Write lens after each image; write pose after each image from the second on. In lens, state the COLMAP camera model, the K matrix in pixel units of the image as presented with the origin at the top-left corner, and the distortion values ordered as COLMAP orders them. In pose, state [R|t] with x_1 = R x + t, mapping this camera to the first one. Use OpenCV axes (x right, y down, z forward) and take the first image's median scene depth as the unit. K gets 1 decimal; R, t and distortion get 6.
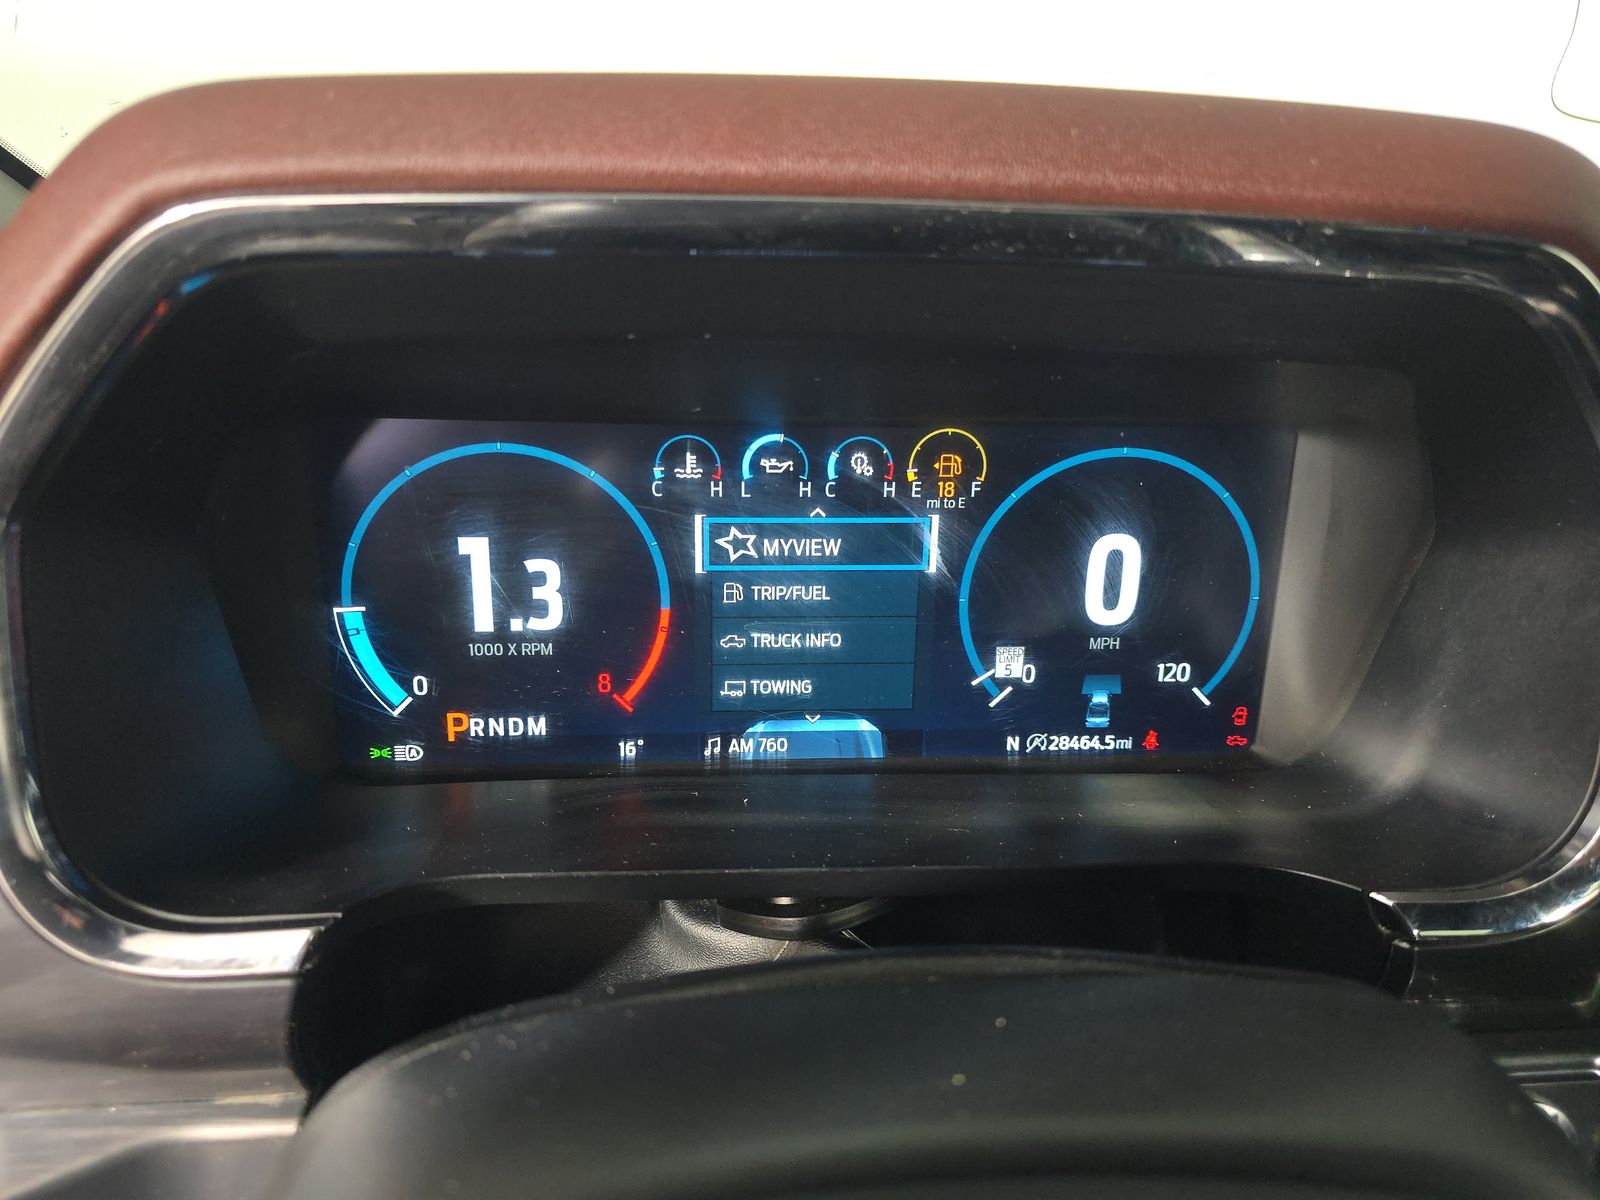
lens RADIAL K [[1080.4, 0, 795.1], [0, 1080.4, 610.3], [0, 0, 1]] dist [0.011330, -0.022116]
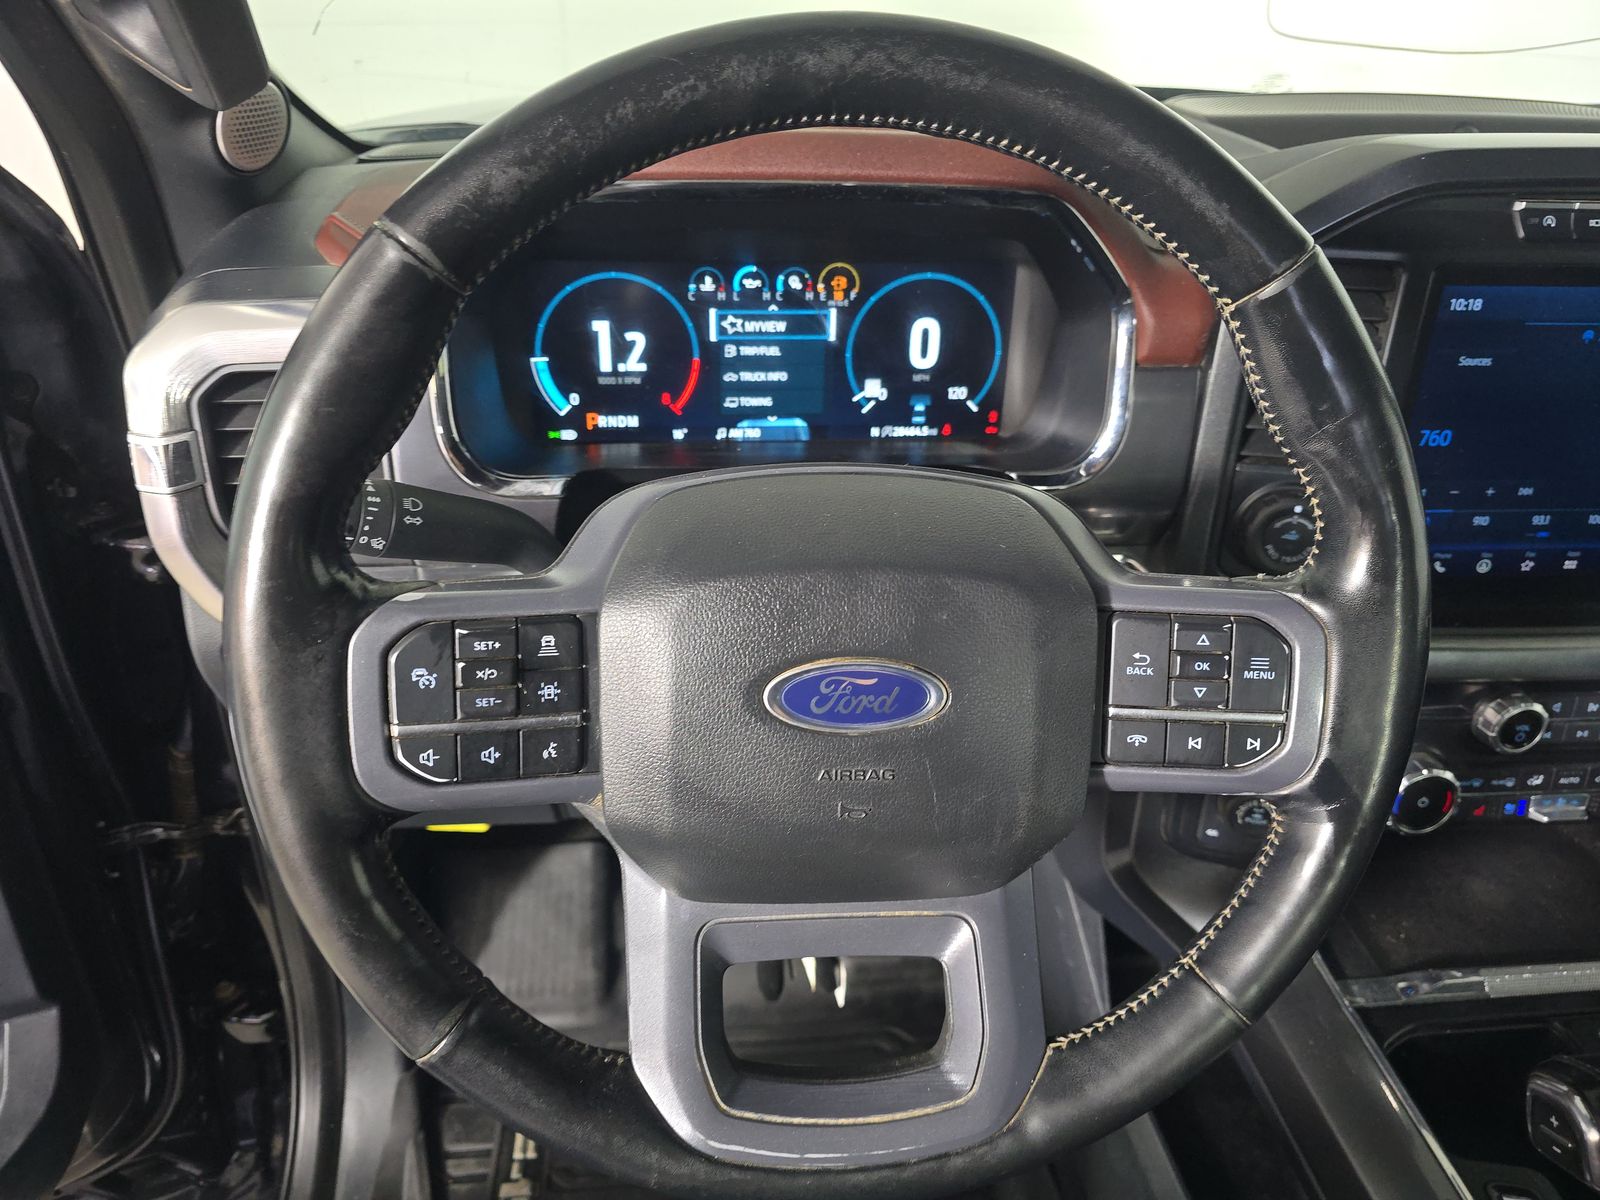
lens RADIAL K [[1080.4, 0, 798.2], [0, 1080.4, 630.3], [0, 0, 1]] dist [0.011330, -0.022116]
pose [[0.999847, -0.008972, 0.015040, 0.031386], [0.006184, 0.984352, 0.176102, 0.138584], [-0.016384, -0.175982, 0.984257, -1.027971]]
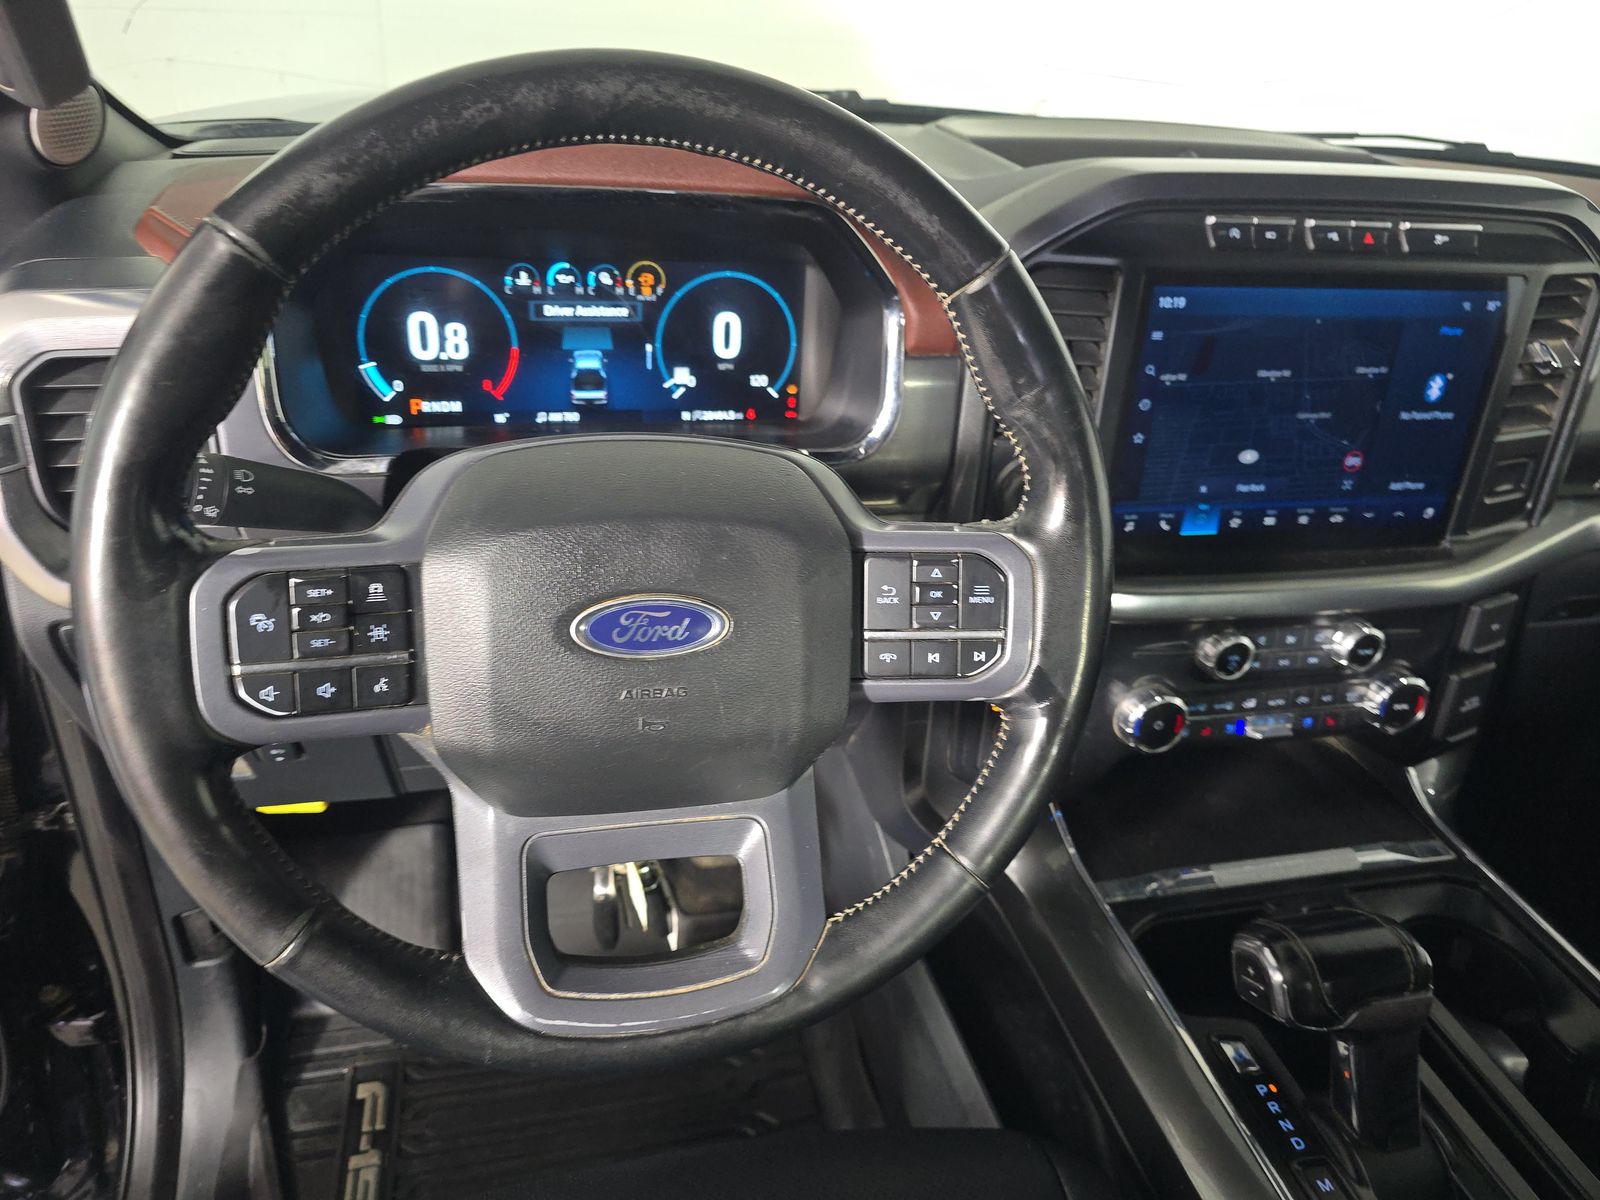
lens RADIAL K [[1080.4, 0, 796.1], [0, 1080.4, 625.7], [0, 0, 1]] dist [0.011330, -0.022116]
pose [[0.987531, -0.041191, 0.151939, 0.078906], [0.014480, 0.984837, 0.172879, 0.174092], [-0.156756, -0.168523, 0.973153, -1.236571]]
